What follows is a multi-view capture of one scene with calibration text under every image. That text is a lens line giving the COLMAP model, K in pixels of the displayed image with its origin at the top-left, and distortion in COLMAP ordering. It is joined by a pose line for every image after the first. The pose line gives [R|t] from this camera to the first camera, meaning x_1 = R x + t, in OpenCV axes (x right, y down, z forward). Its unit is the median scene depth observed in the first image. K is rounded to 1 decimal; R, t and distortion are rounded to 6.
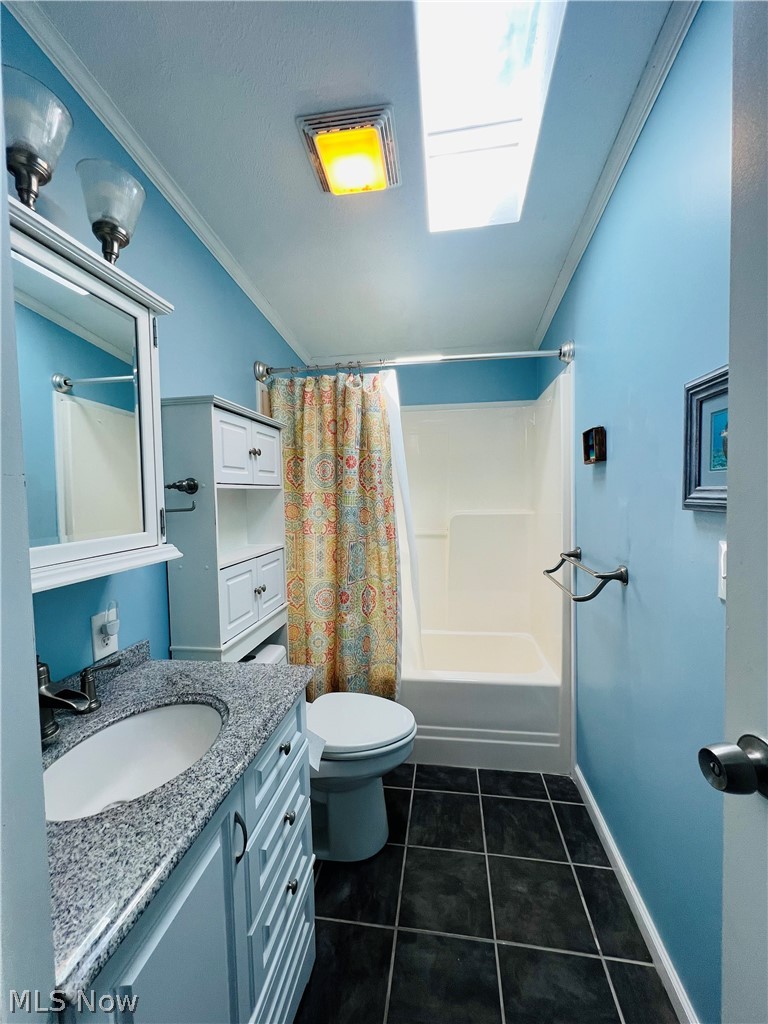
lens RADIAL K [[410.3, 0, 386.7], [0, 410.3, 510.9], [0, 0, 1]] dist [-0.000906, 0.000070]
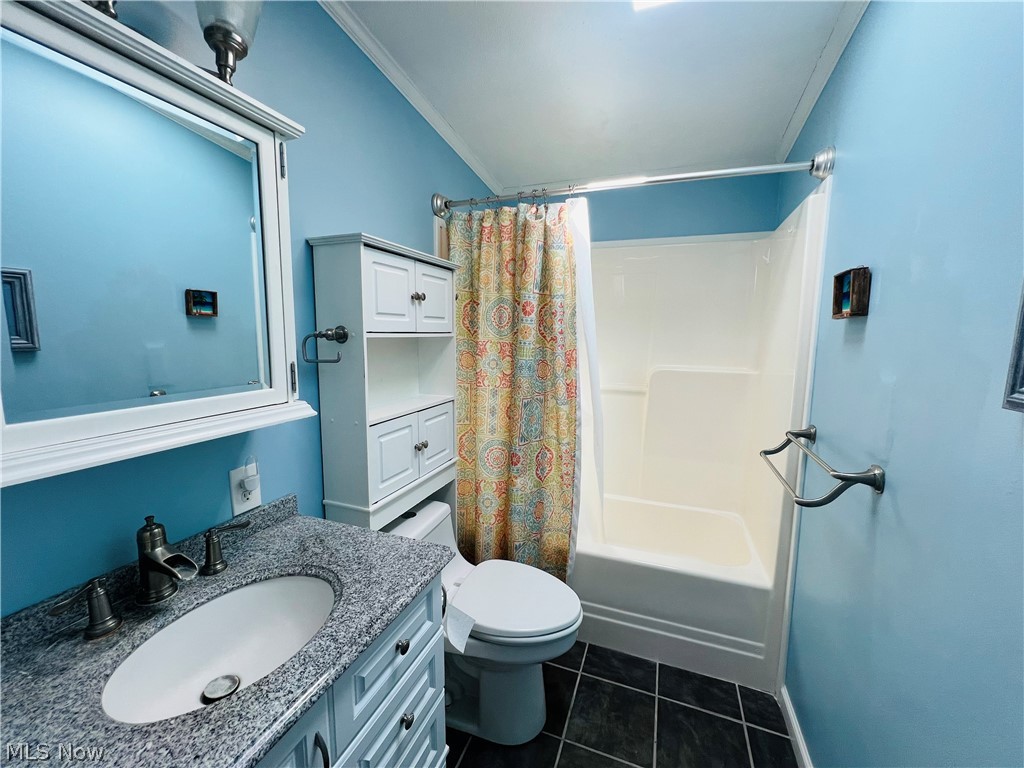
lens RADIAL K [[410.3, 0, 509.4], [0, 410.3, 382.0], [0, 0, 1]] dist [-0.000906, 0.000070]
pose [[0.975456, 0.056937, -0.212705, 0.068566], [-0.040000, 0.995738, 0.083103, -0.033880], [0.216530, -0.072555, 0.973576, 0.129501]]
